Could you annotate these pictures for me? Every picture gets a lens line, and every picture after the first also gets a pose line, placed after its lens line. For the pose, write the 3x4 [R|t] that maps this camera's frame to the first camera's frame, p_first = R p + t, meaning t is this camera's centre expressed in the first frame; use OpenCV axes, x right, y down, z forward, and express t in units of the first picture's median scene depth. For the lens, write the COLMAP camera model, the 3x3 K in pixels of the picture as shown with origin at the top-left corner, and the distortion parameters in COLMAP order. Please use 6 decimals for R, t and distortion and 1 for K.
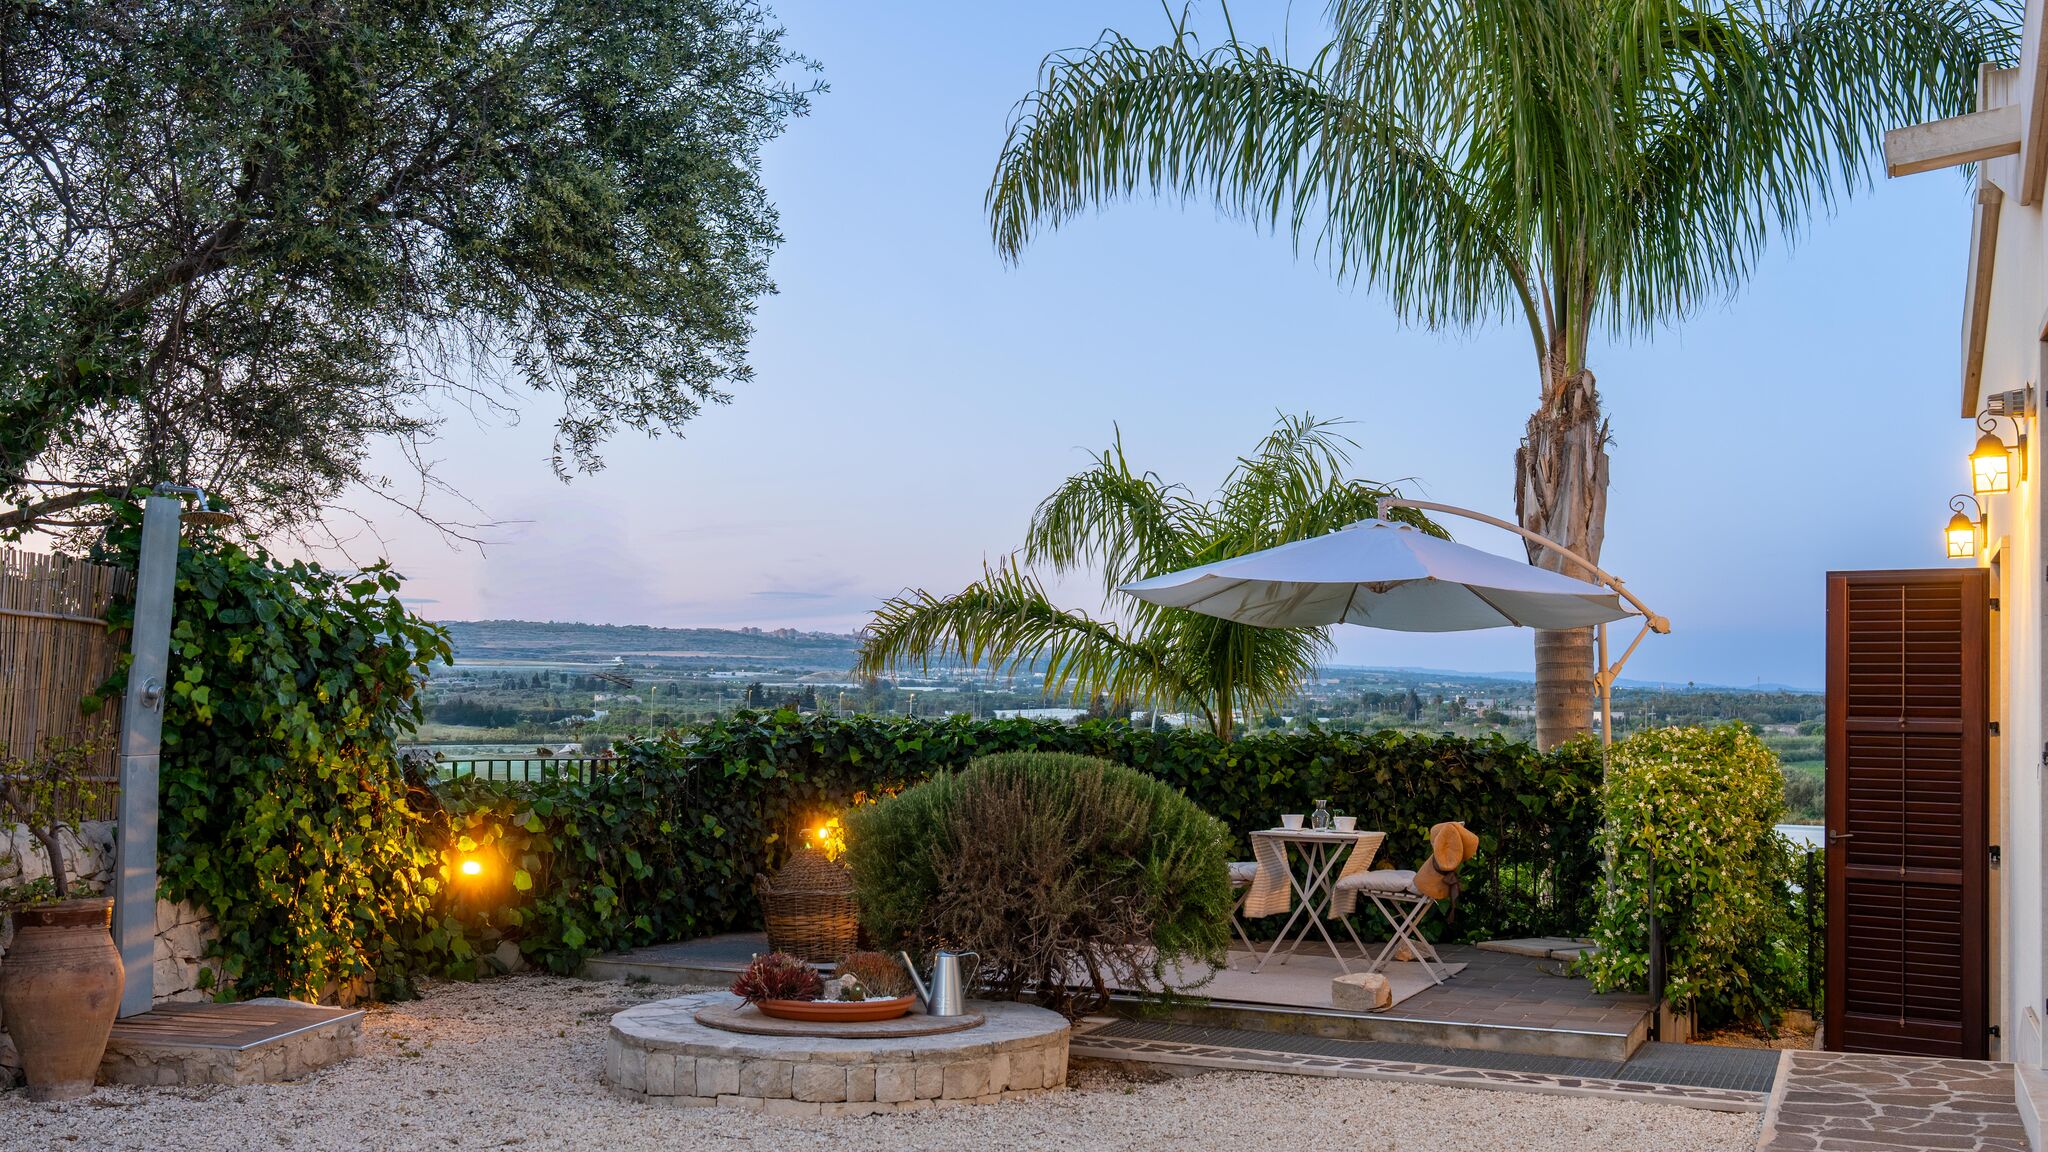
lens RADIAL K [[2017.9, 0, 1023.4], [0, 2017.9, 576.7], [0, 0, 1]] dist [0.000548, 0.000000]
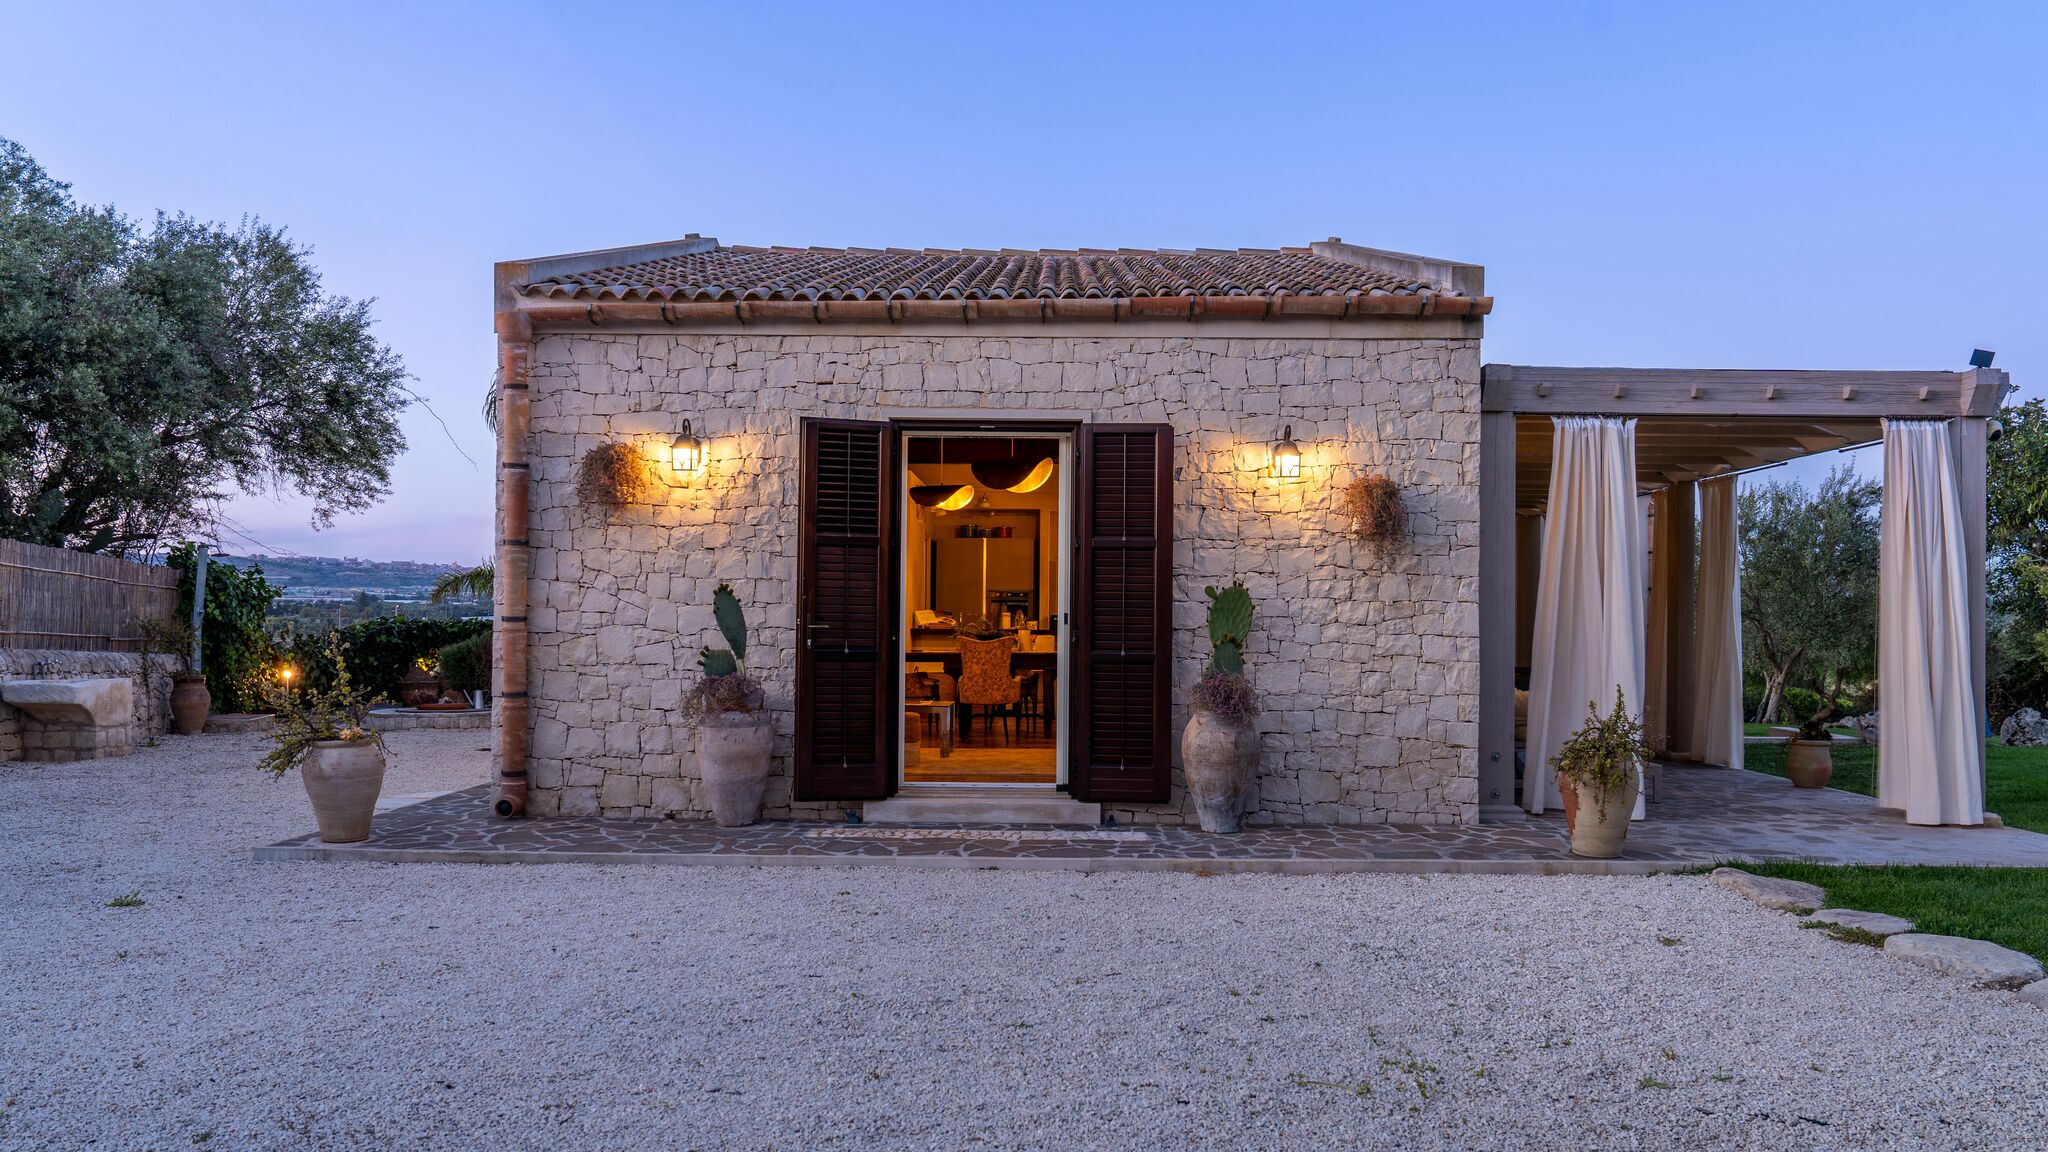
lens RADIAL K [[1384.5, 0, 1005.1], [0, 1384.5, 619.3], [0, 0, 1]] dist [-0.001566, -0.001008]
pose [[0.935872, -0.006799, 0.352276, -0.021447], [-0.017480, 0.997687, 0.065694, -0.068723], [-0.351907, -0.067639, 0.933588, -1.055940]]
